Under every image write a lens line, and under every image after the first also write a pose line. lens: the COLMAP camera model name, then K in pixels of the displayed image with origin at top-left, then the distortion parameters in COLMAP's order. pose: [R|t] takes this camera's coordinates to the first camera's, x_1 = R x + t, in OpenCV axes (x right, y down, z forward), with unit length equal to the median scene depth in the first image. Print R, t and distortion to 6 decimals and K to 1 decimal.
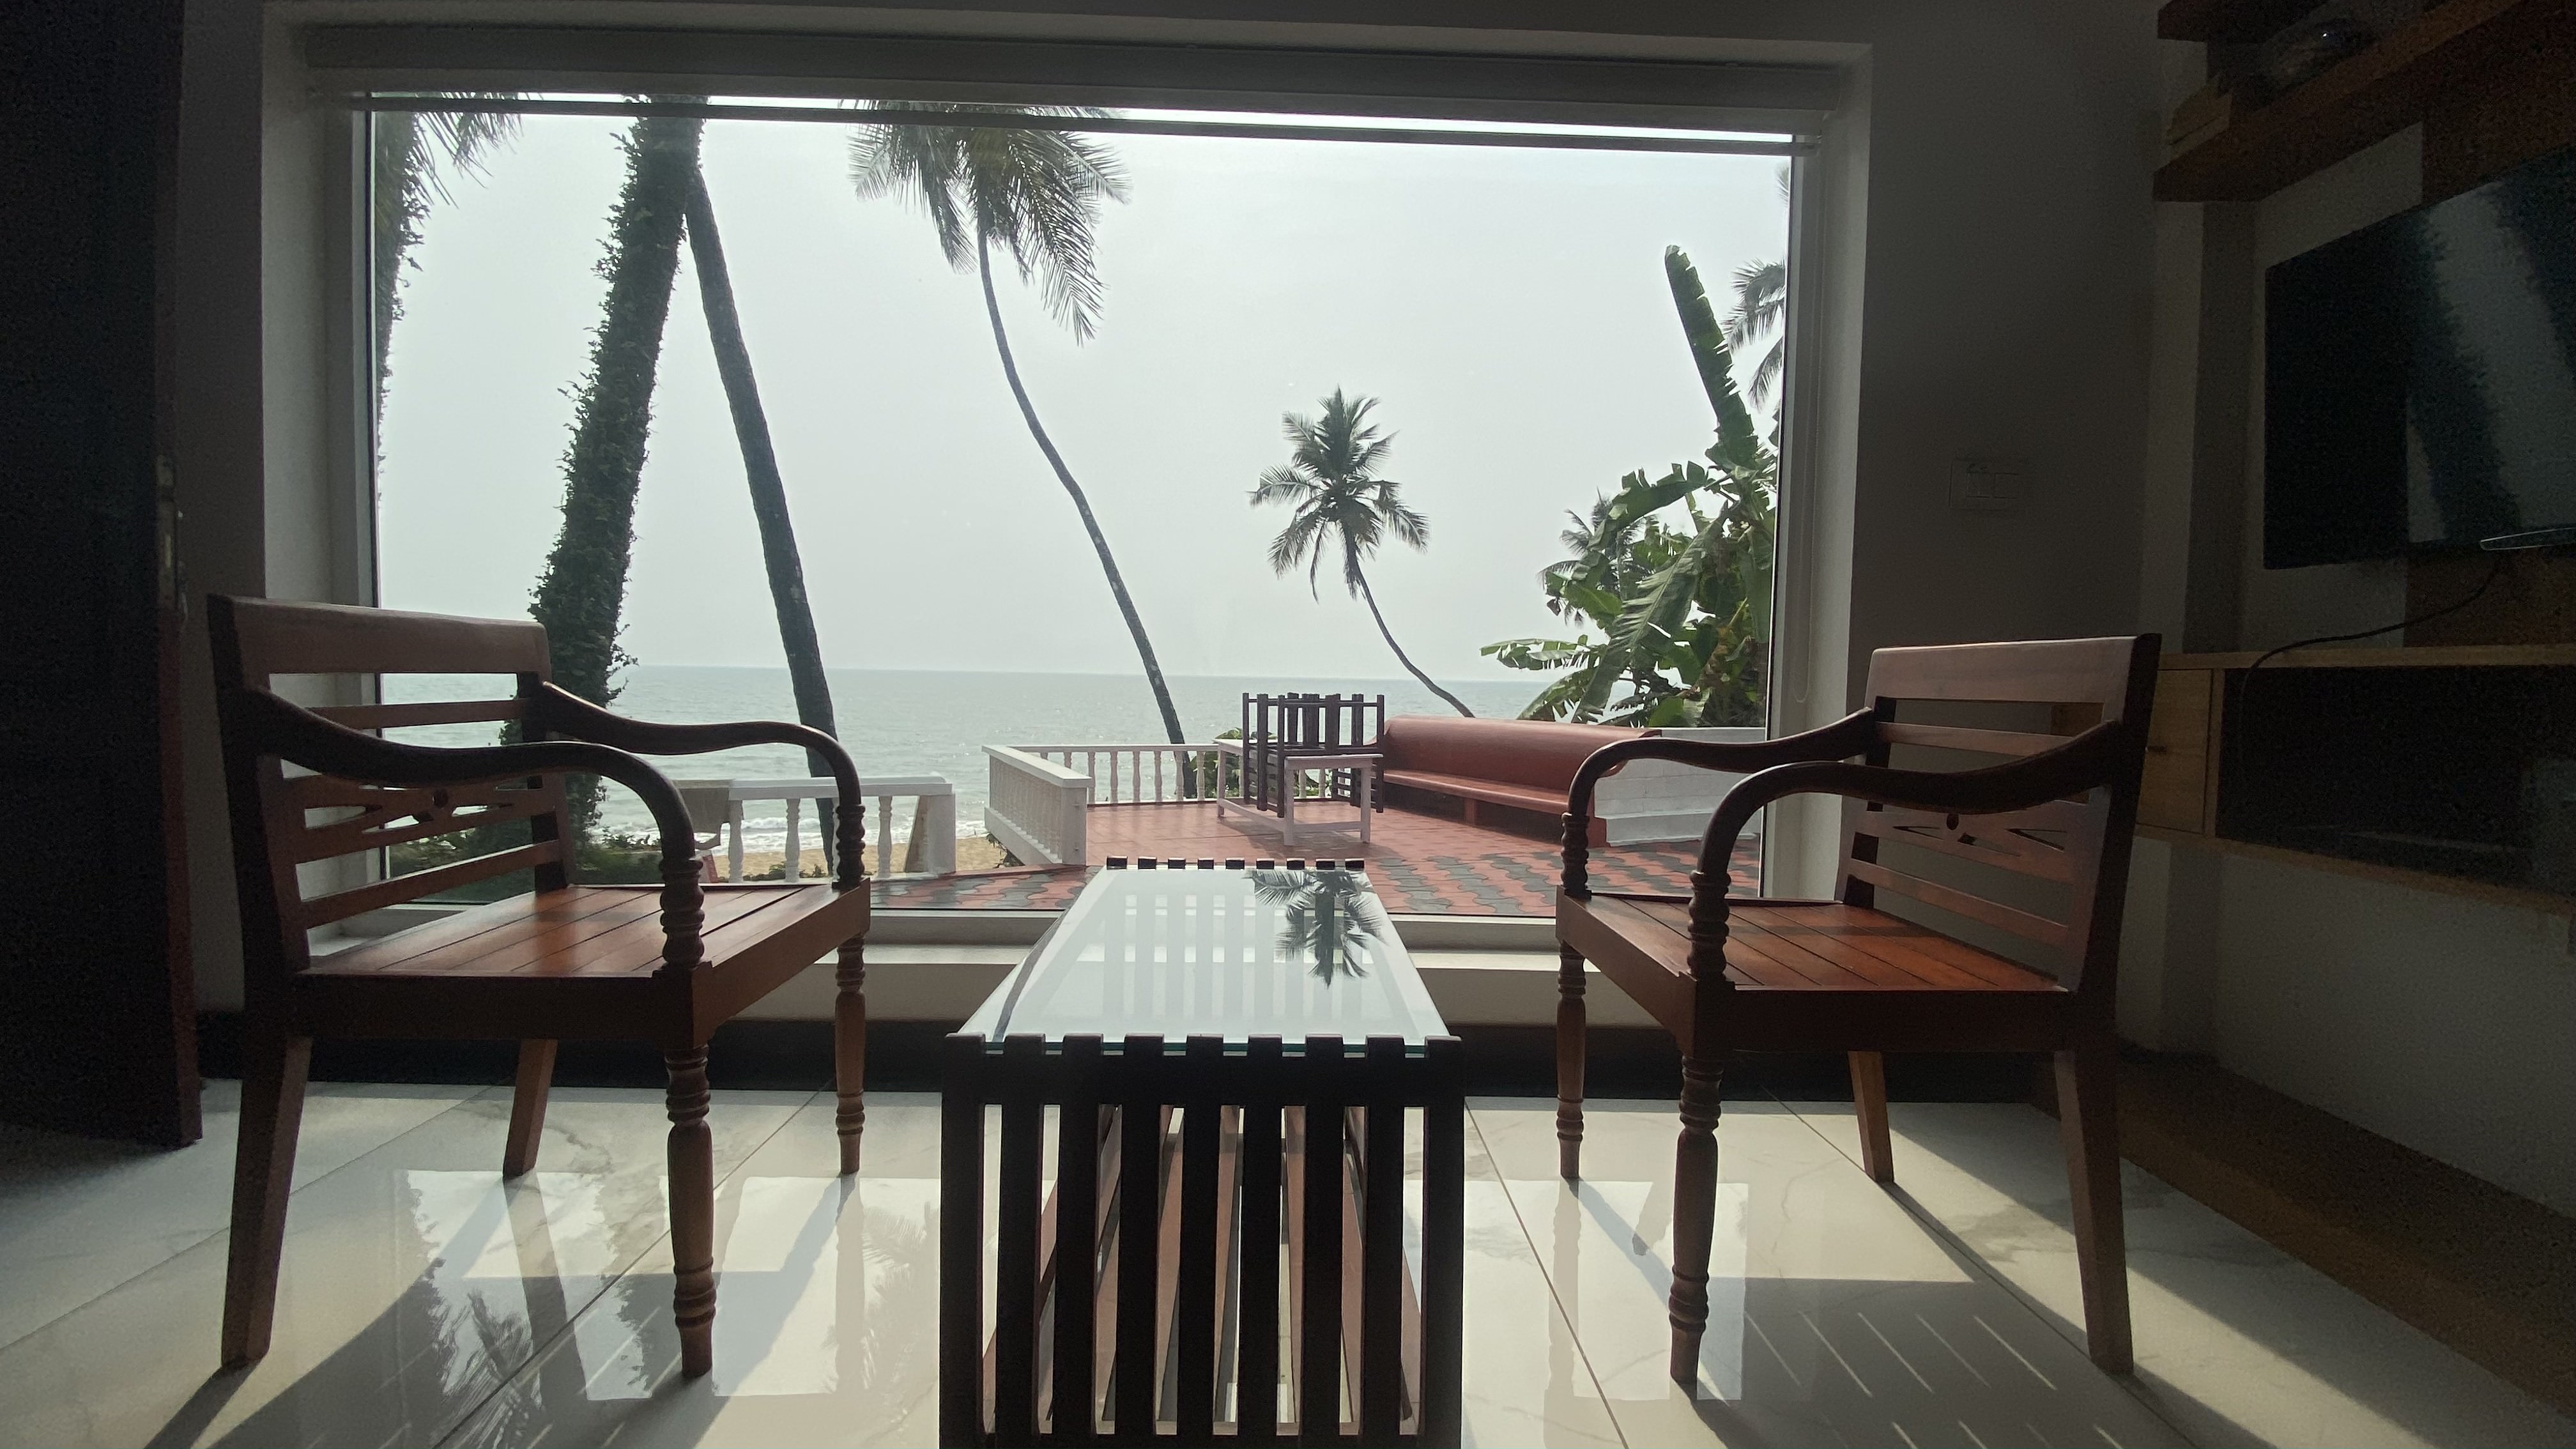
lens RADIAL K [[1051.5, 0, 1275.1], [0, 1051.5, 724.3], [0, 0, 1]] dist [-0.004143, -0.010852]
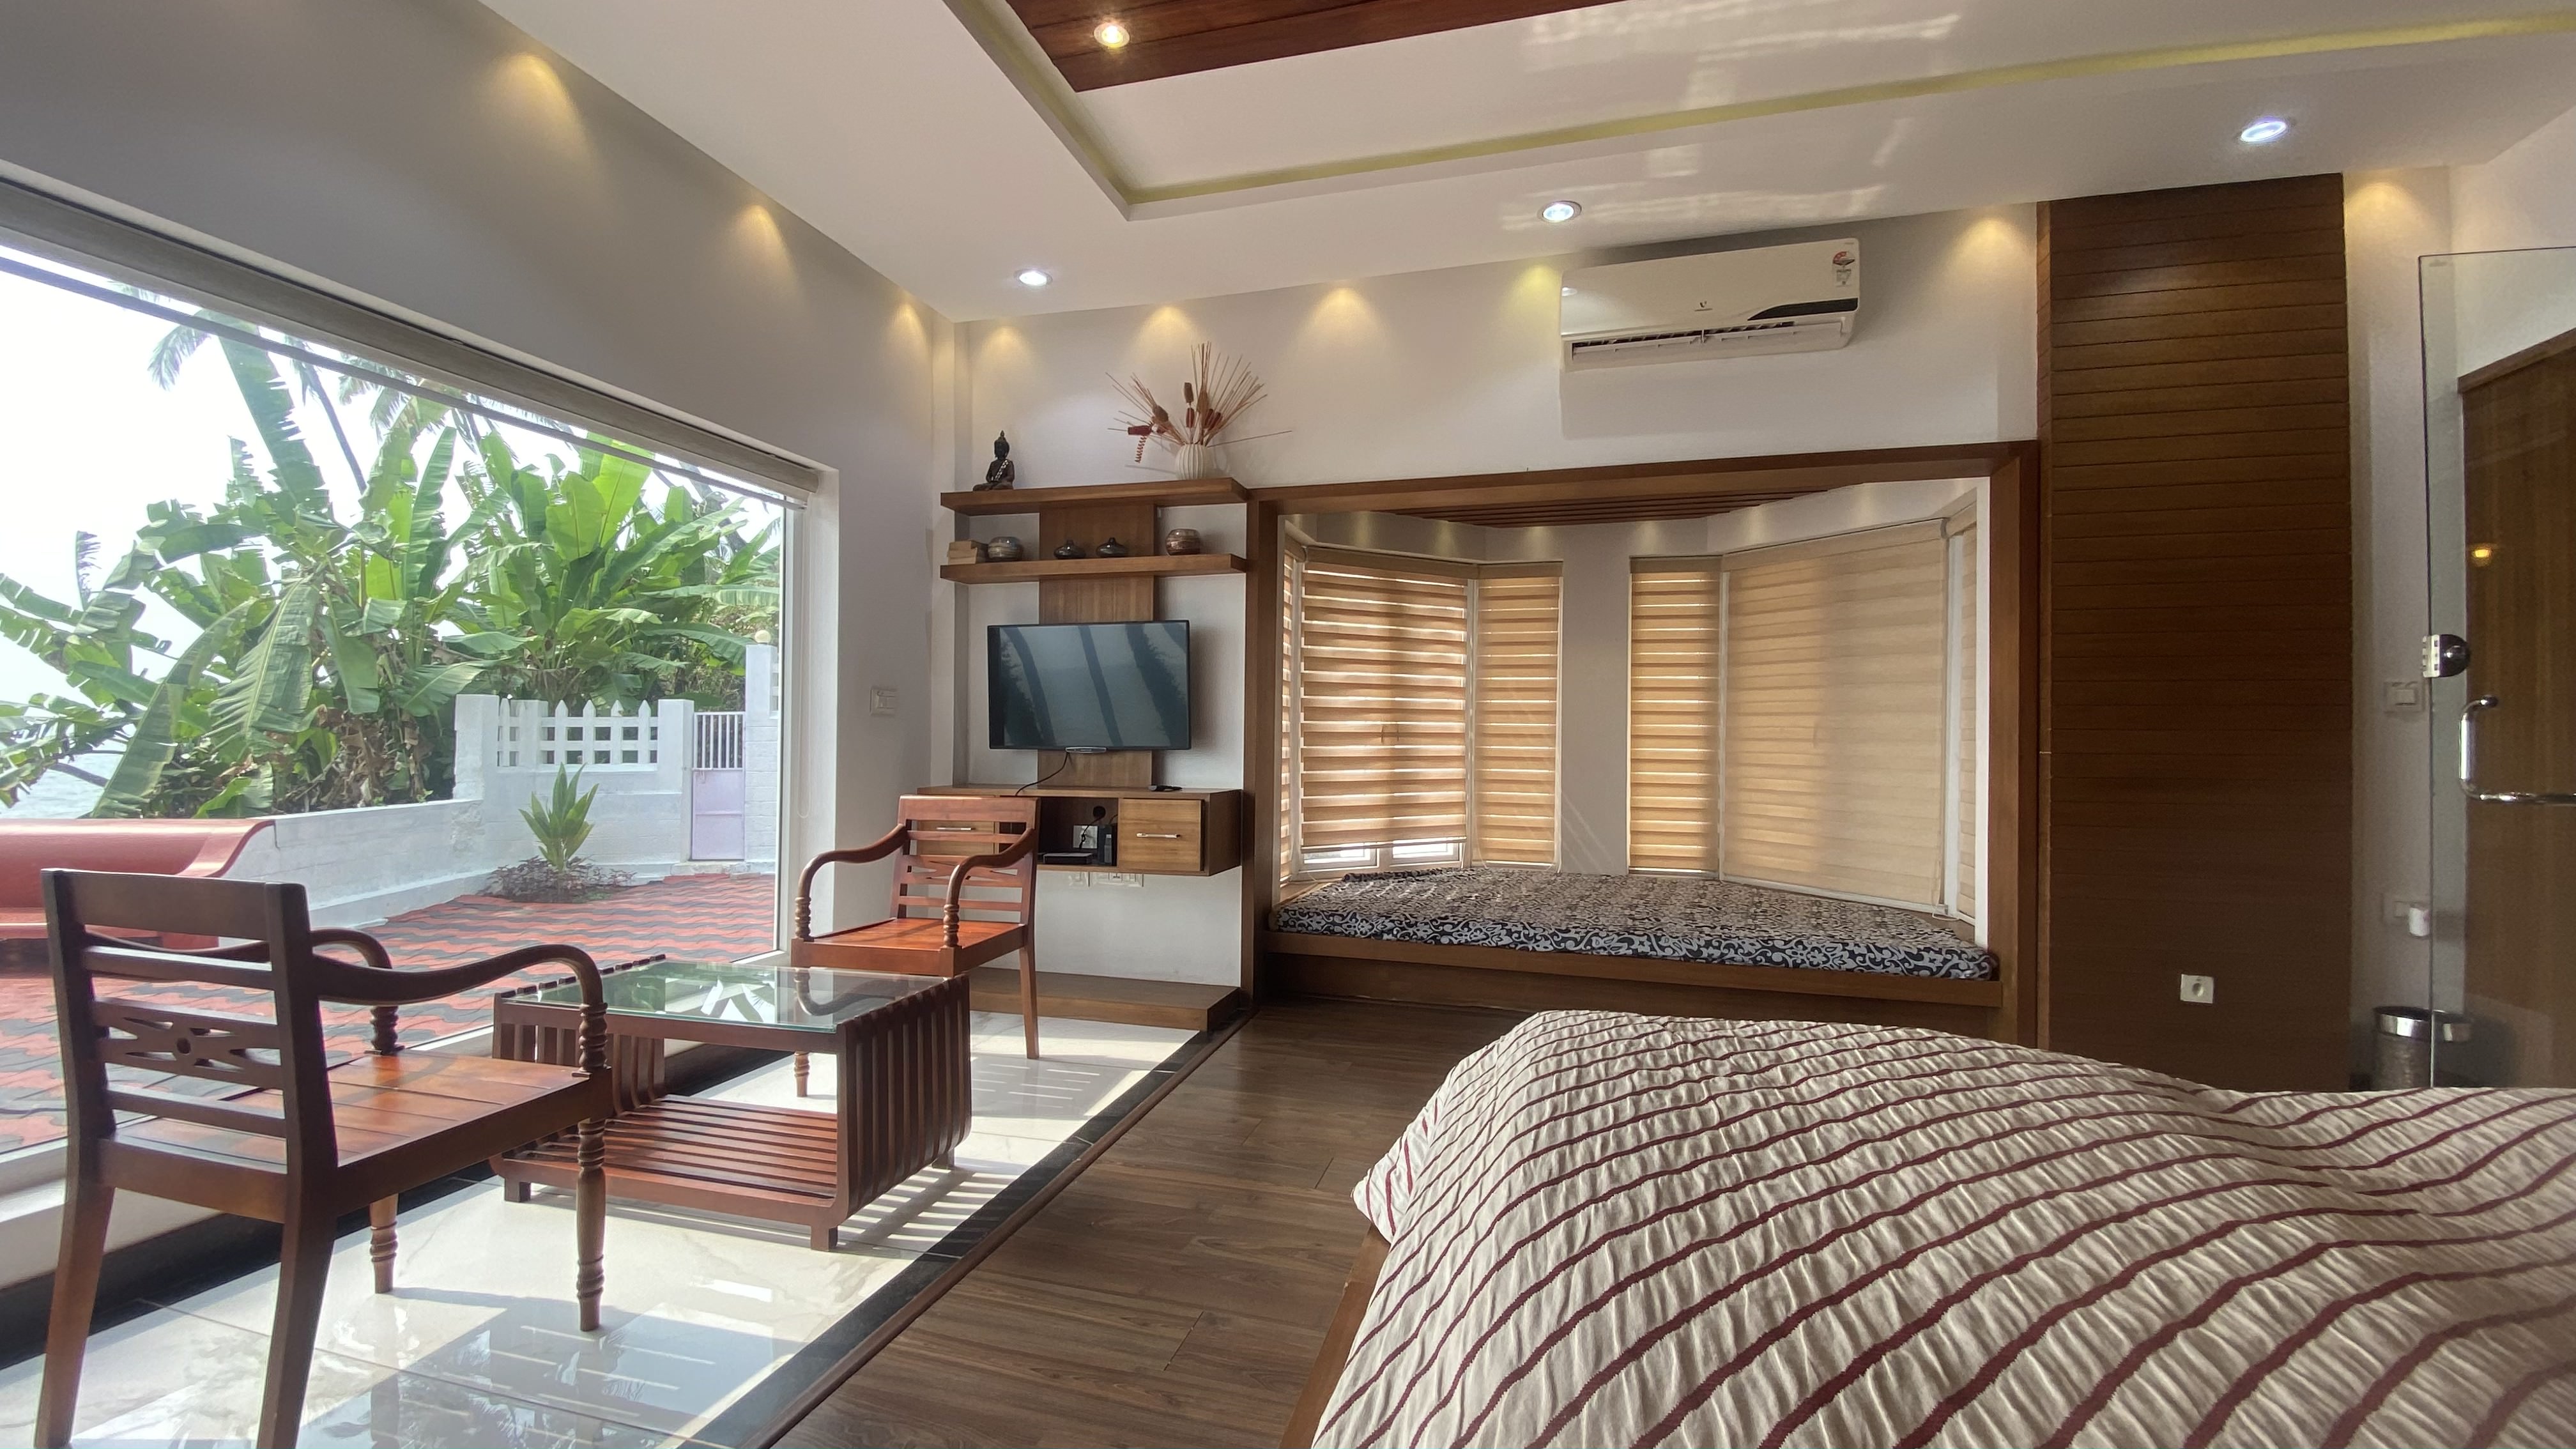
lens RADIAL K [[1051.5, 0, 1279.2], [0, 1051.5, 733.4], [0, 0, 1]] dist [-0.004143, -0.010852]
pose [[0.280260, -0.012981, 0.959836, -1.220217], [0.043995, 0.999032, 0.000665, -0.160657], [-0.958915, 0.042042, 0.280560, -0.340815]]
